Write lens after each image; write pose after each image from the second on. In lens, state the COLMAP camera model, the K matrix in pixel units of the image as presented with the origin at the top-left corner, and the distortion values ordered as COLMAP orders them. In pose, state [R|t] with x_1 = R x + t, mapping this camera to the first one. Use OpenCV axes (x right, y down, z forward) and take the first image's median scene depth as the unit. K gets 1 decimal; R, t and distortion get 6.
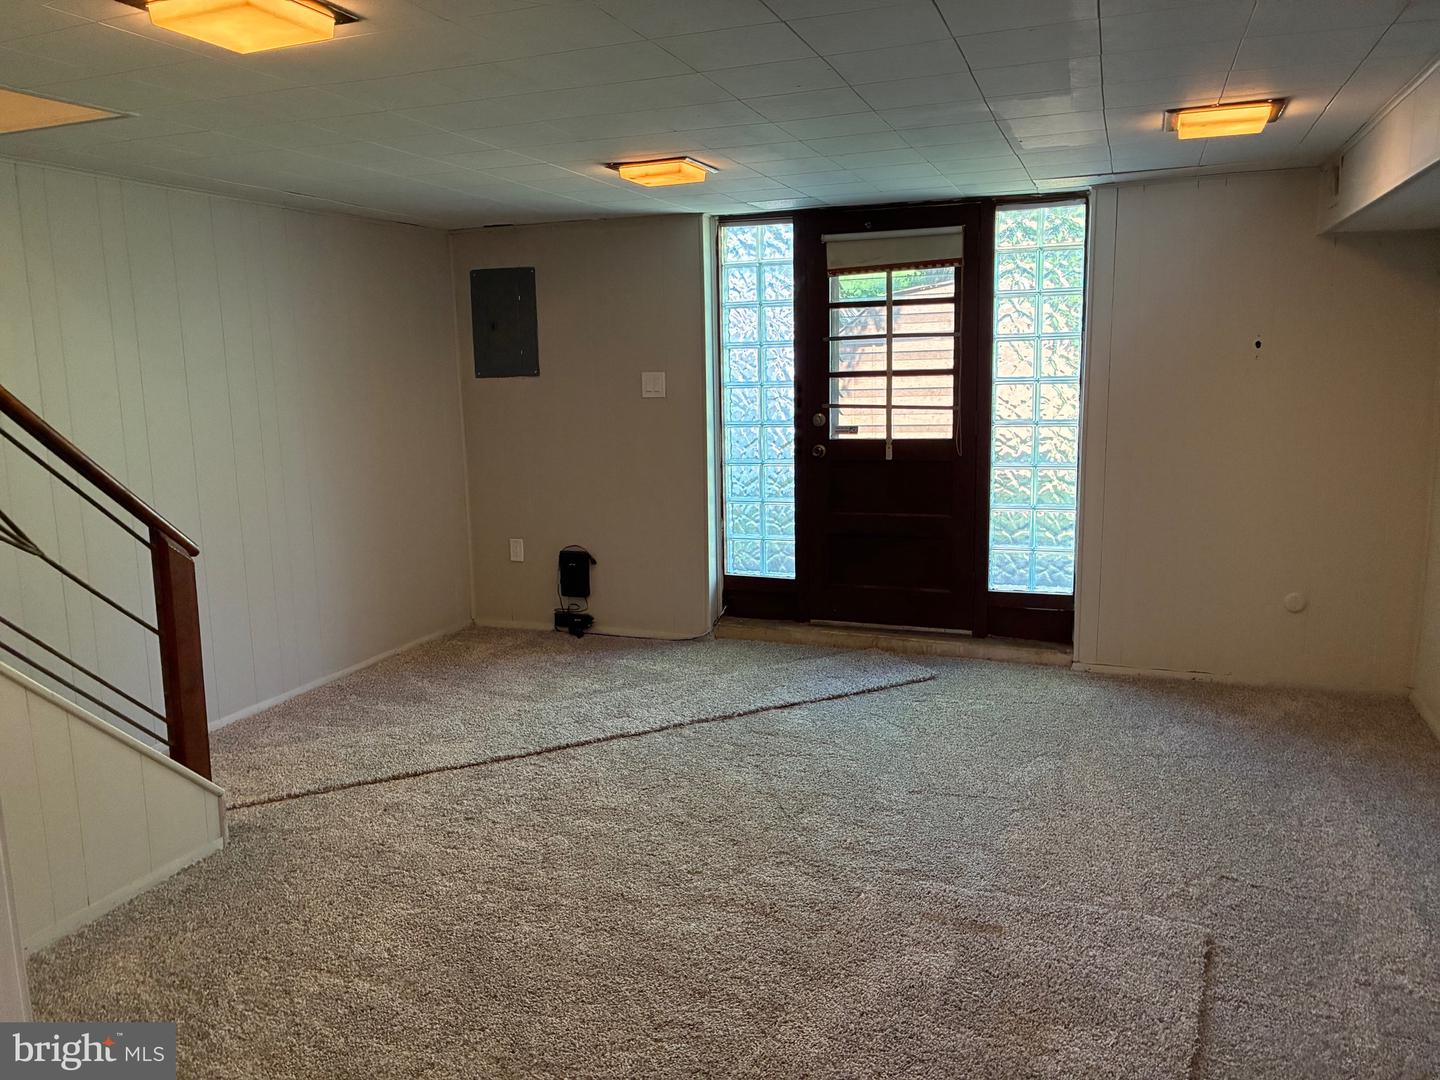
lens RADIAL K [[1083.4, 0, 724.0], [0, 1083.4, 543.0], [0, 0, 1]] dist [0.001820, -0.001229]
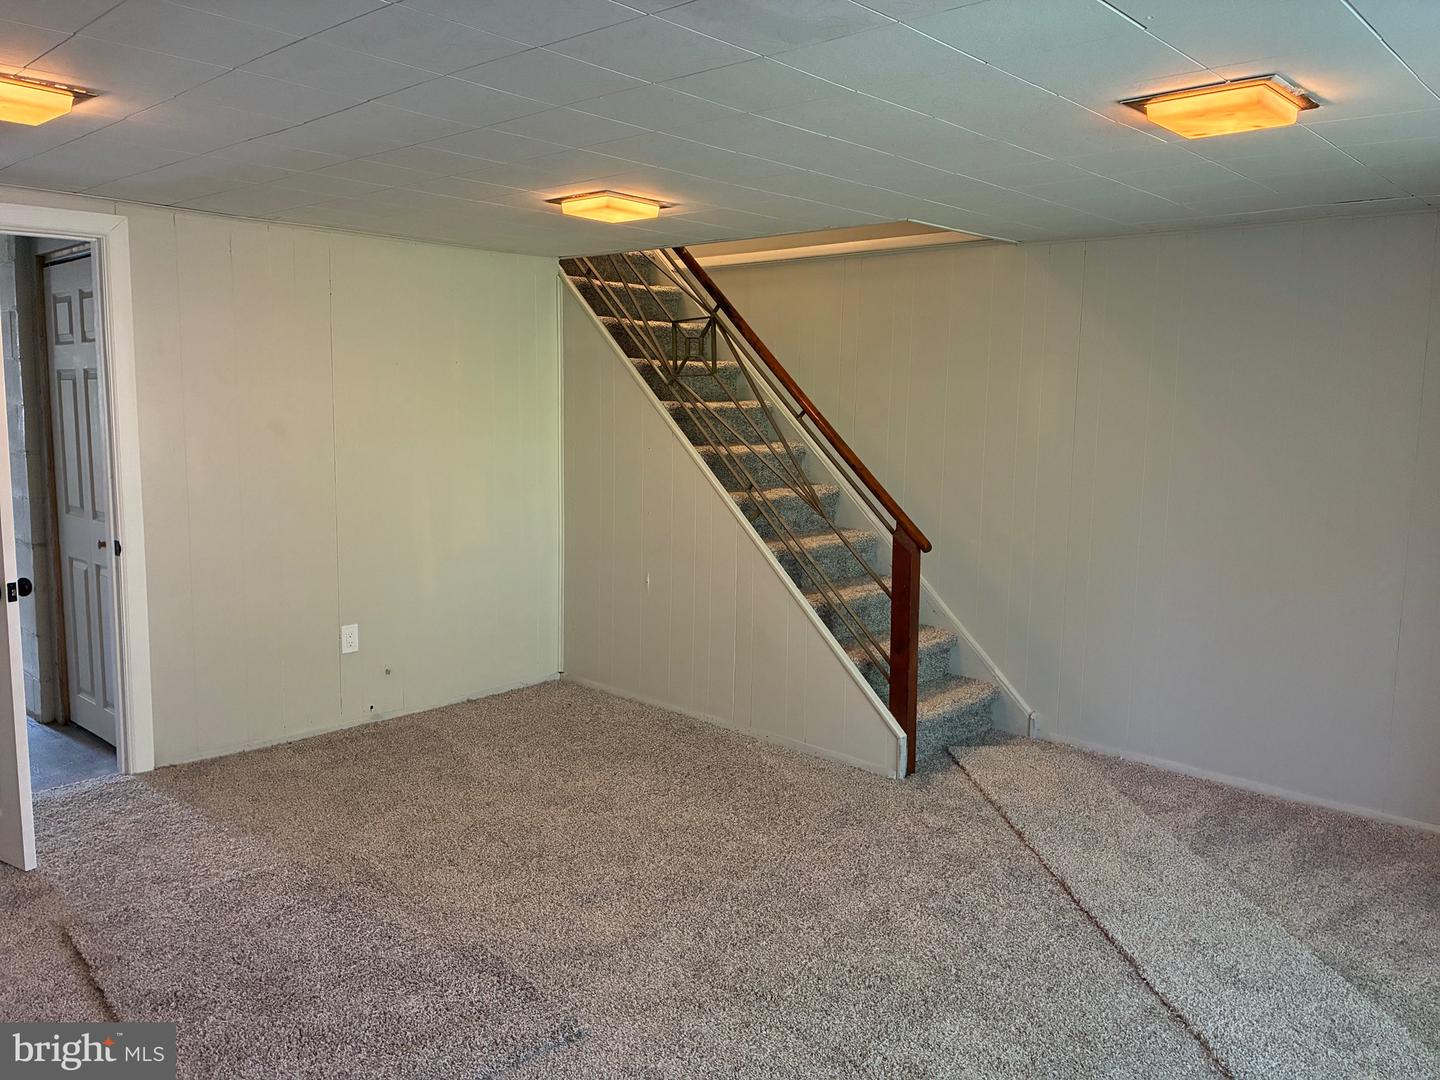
lens RADIAL K [[1083.4, 0, 724.0], [0, 1083.4, 543.0], [0, 0, 1]] dist [0.001820, -0.001229]
pose [[-0.427837, 0.116405, -0.896329, 0.700006], [-0.152551, 0.968146, 0.198548, -0.200308], [0.890889, 0.221682, -0.396451, 1.206131]]
